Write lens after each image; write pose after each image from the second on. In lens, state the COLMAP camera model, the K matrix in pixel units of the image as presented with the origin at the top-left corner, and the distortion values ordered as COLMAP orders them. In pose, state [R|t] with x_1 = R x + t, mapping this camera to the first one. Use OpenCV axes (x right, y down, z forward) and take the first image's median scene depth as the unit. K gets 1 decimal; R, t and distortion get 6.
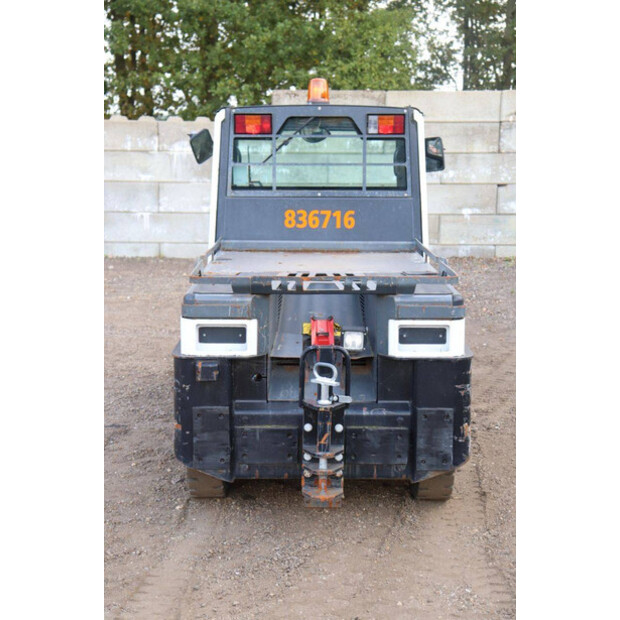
lens RADIAL K [[1159.8, 0, 310.9], [0, 1159.8, 312.8], [0, 0, 1]] dist [0.271313, 0.000000]
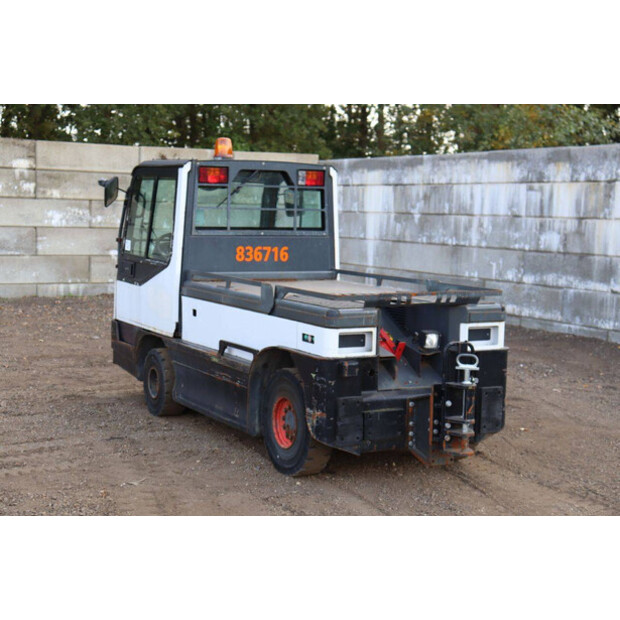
lens RADIAL K [[1118.5, 0, 311.7], [0, 1118.5, 307.6], [0, 0, 1]] dist [0.234170, 0.000000]
pose [[0.878076, -0.031811, 0.477463, -0.695857], [0.051616, 0.998263, -0.028414, 0.015327], [-0.475730, 0.049595, 0.878192, -0.064936]]
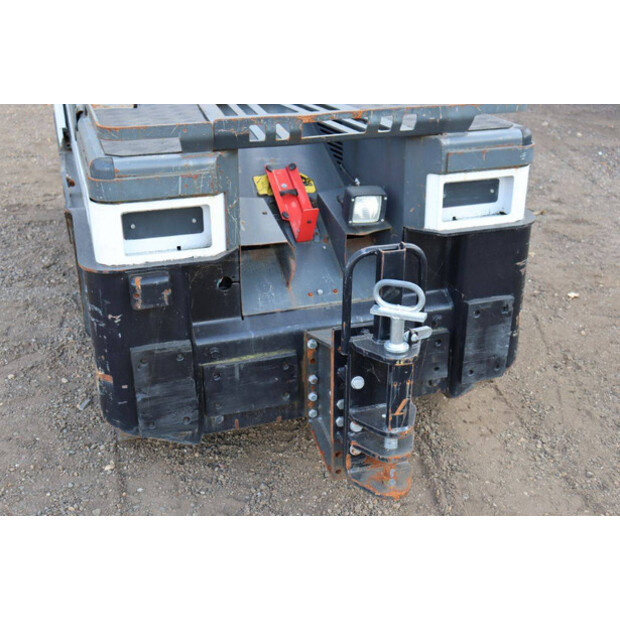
lens RADIAL K [[763.5, 0, 309.9], [0, 763.5, 300.1], [0, 0, 1]] dist [0.012238, 0.000000]
pose [[0.953025, -0.129591, 0.273770, -0.115858], [0.053959, 0.962033, 0.267547, -0.042715], [-0.298047, -0.240206, 0.923834, 0.605530]]
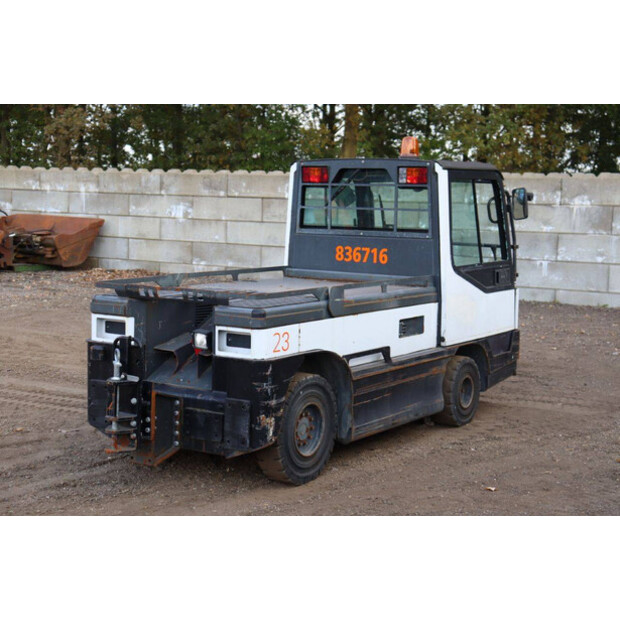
lens RADIAL K [[1118.5, 0, 328.1], [0, 1118.5, 314.7], [0, 0, 1]] dist [0.234170, 0.000000]
pose [[0.848290, 0.070793, -0.524778, 0.794205], [-0.094087, 0.995405, -0.017809, 0.004457], [0.521106, 0.064483, 0.851053, 0.029359]]
